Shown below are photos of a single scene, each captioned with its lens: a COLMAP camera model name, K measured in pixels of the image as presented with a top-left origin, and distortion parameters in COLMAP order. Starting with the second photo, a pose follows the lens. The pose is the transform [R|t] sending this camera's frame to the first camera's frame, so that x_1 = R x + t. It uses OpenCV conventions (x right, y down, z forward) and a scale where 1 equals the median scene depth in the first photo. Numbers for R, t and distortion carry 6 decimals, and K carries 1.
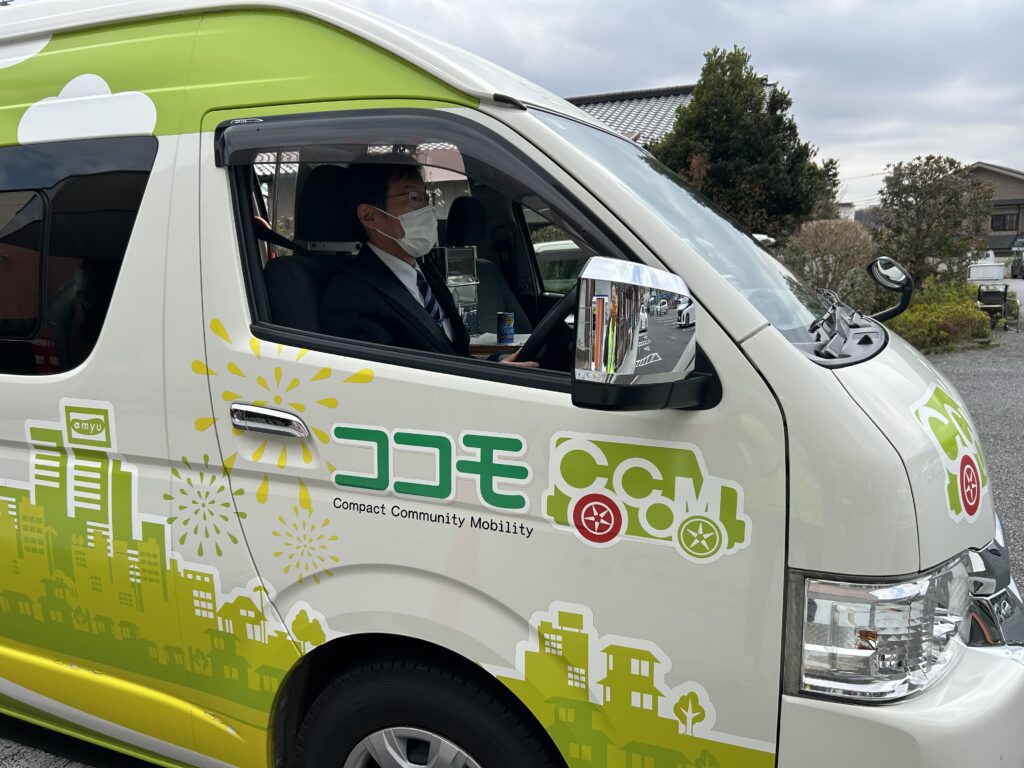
lens RADIAL K [[781.6, 0, 507.7], [0, 781.6, 374.0], [0, 0, 1]] dist [0.070393, -0.094707]
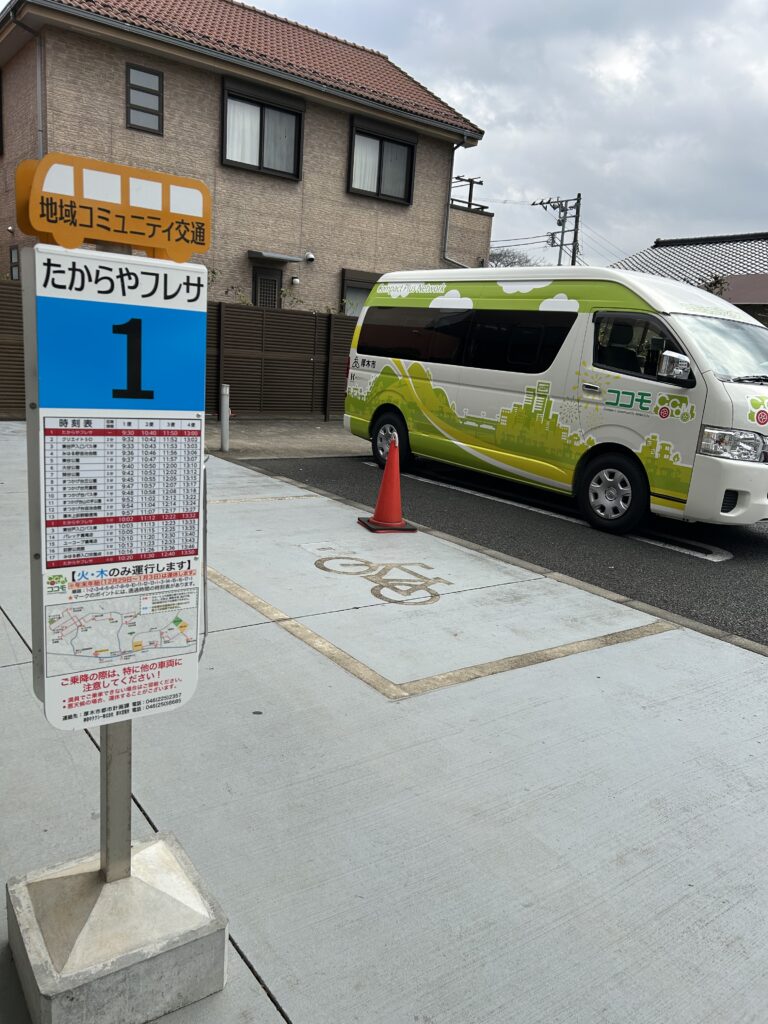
lens RADIAL K [[781.6, 0, 384.0], [0, 781.6, 512.0], [0, 0, 1]] dist [0.070393, -0.094707]
pose [[0.857046, 0.197892, -0.475722, 0.843033], [-0.186153, 0.979862, 0.072239, 0.606203], [0.480437, 0.026645, 0.876624, -3.089760]]
